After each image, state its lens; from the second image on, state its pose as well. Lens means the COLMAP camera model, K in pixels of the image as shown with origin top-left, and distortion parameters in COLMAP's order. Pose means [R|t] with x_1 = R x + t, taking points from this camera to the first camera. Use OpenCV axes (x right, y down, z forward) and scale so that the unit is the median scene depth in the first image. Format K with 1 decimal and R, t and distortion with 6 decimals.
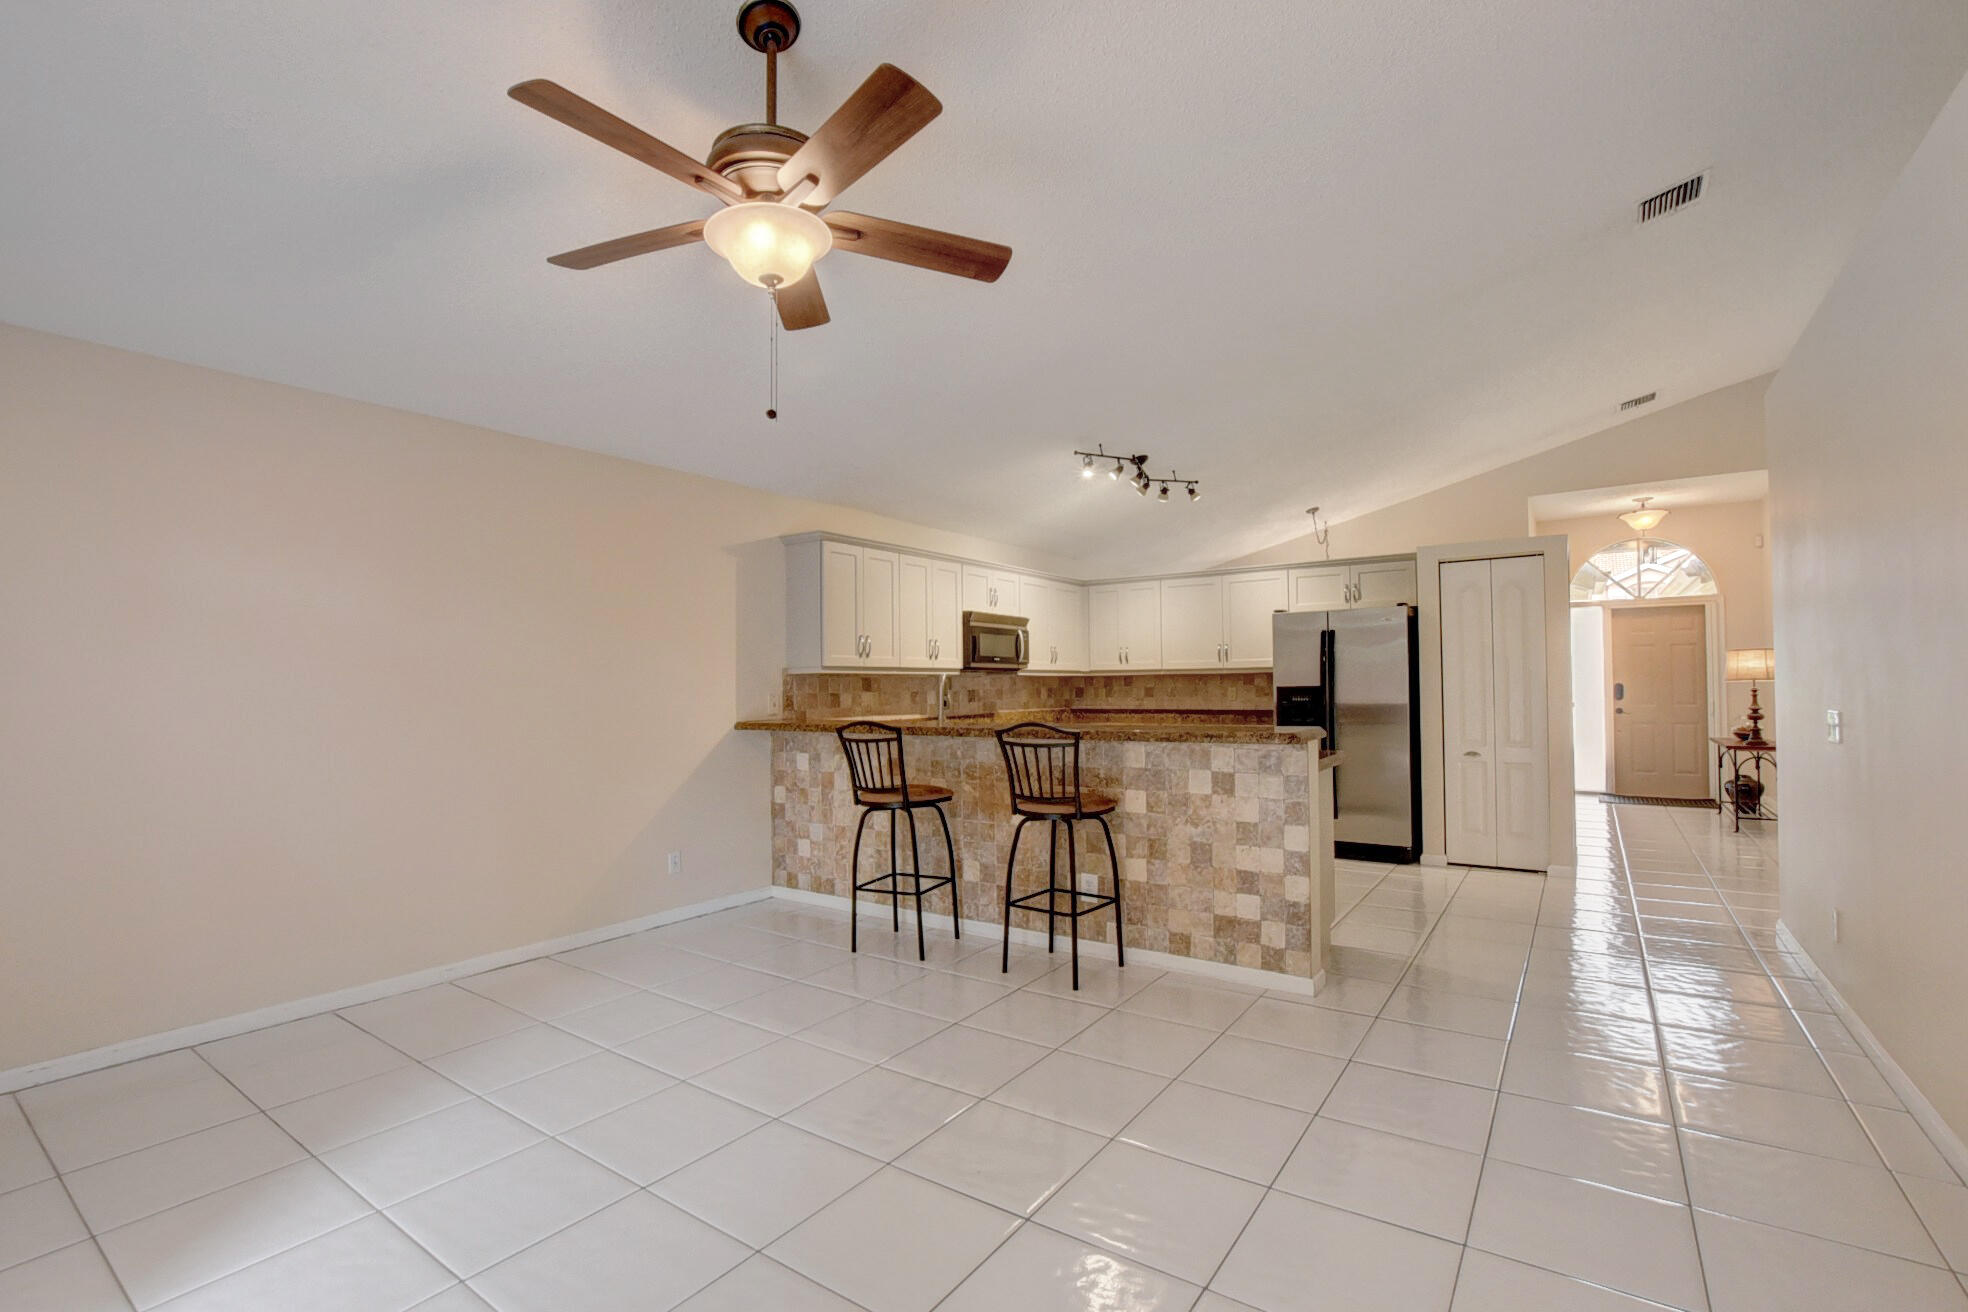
lens RADIAL K [[877.1, 0, 984.9], [0, 877.1, 669.6], [0, 0, 1]] dist [-0.031903, 0.001215]
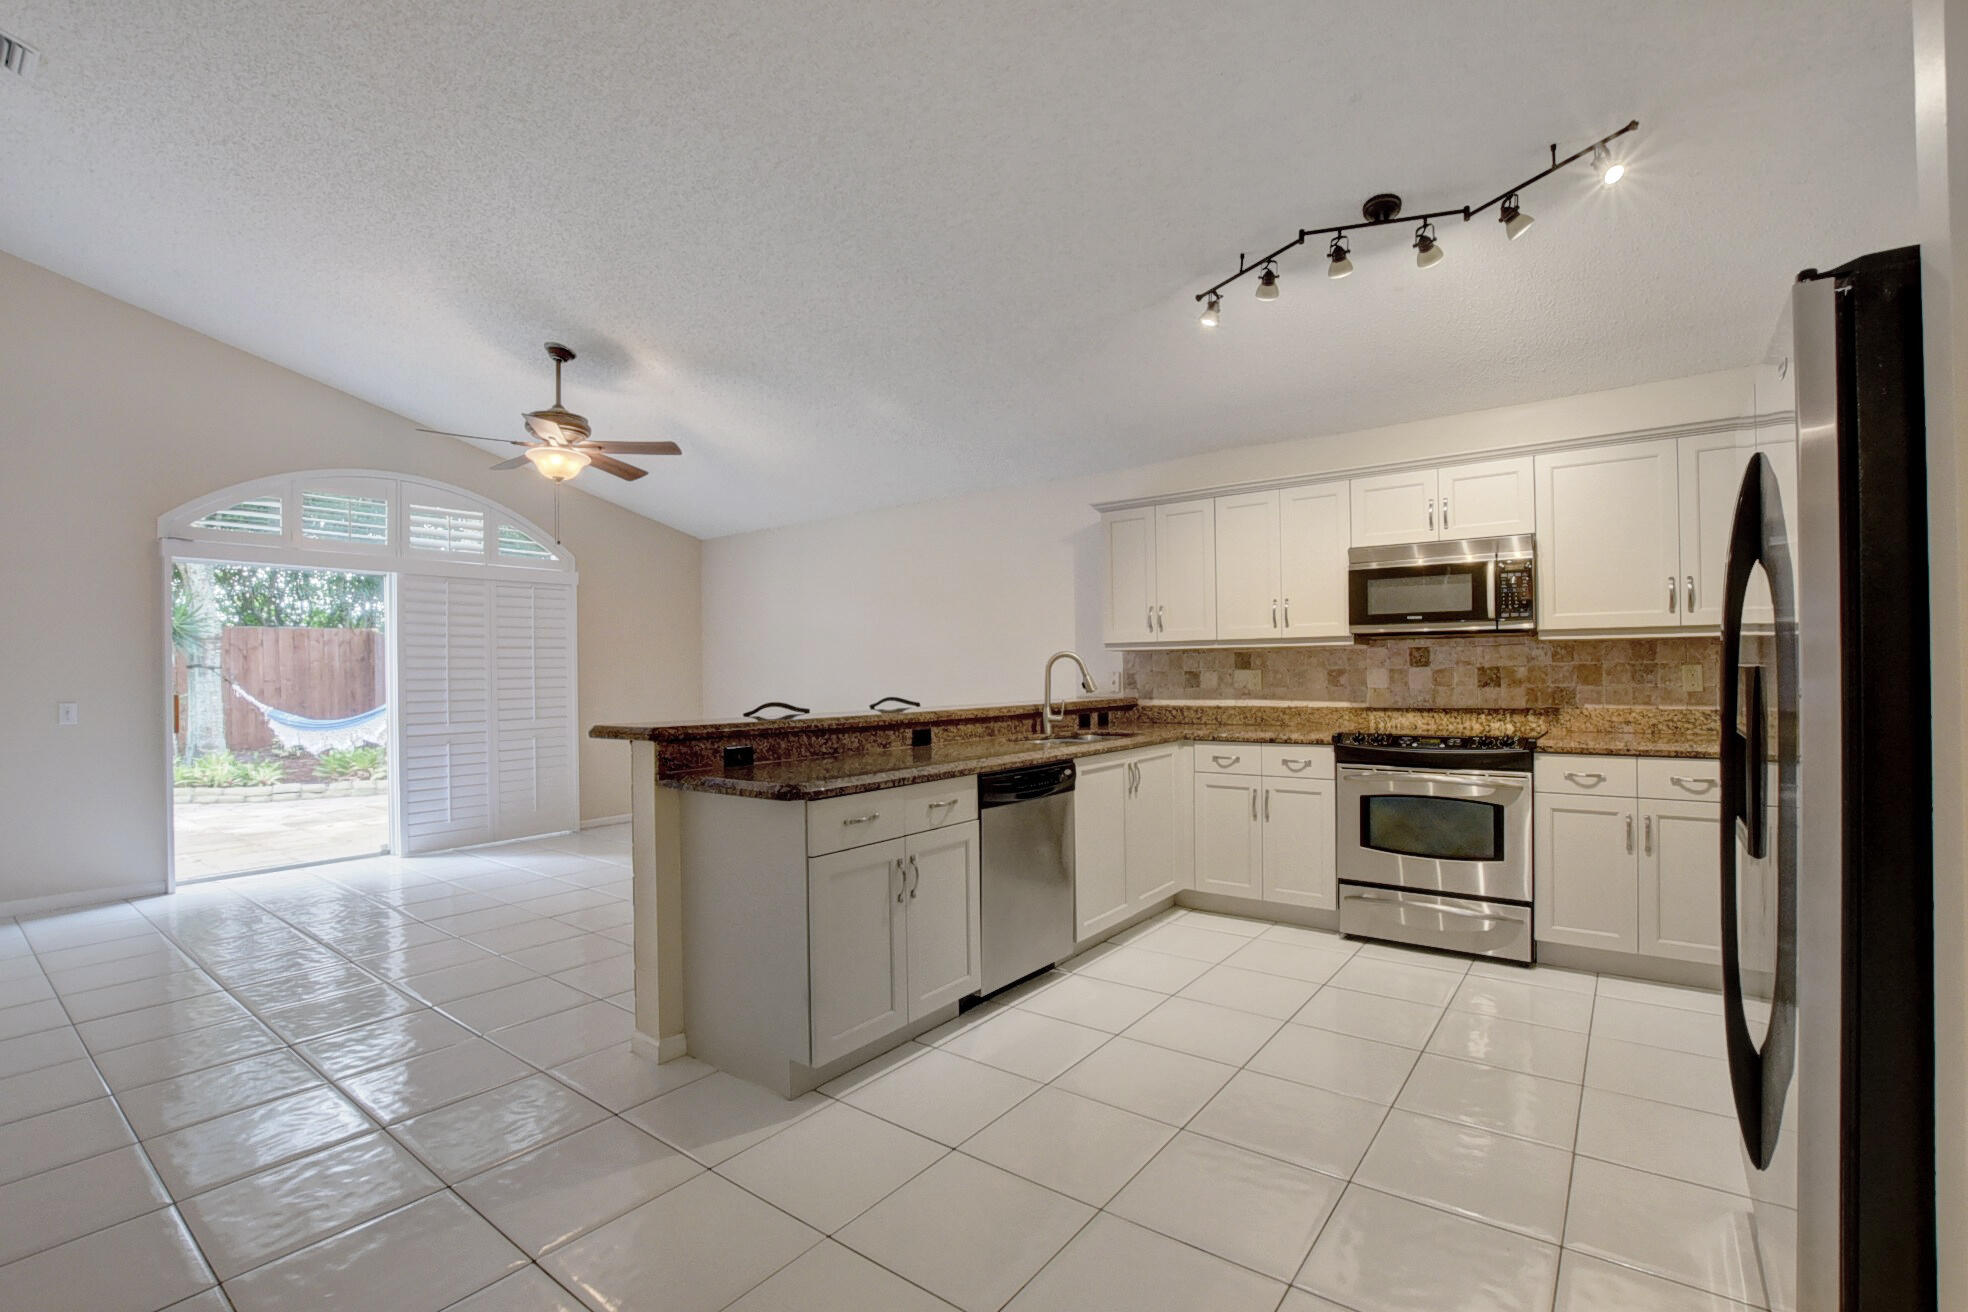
lens RADIAL K [[866.1, 0, 991.2], [0, 866.1, 667.8], [0, 0, 1]] dist [-0.039281, 0.006934]
pose [[-0.037118, 0.007532, -0.999282, 0.629040], [0.031805, 0.999474, 0.006352, 0.010245], [0.998805, -0.031546, -0.037338, 0.741022]]
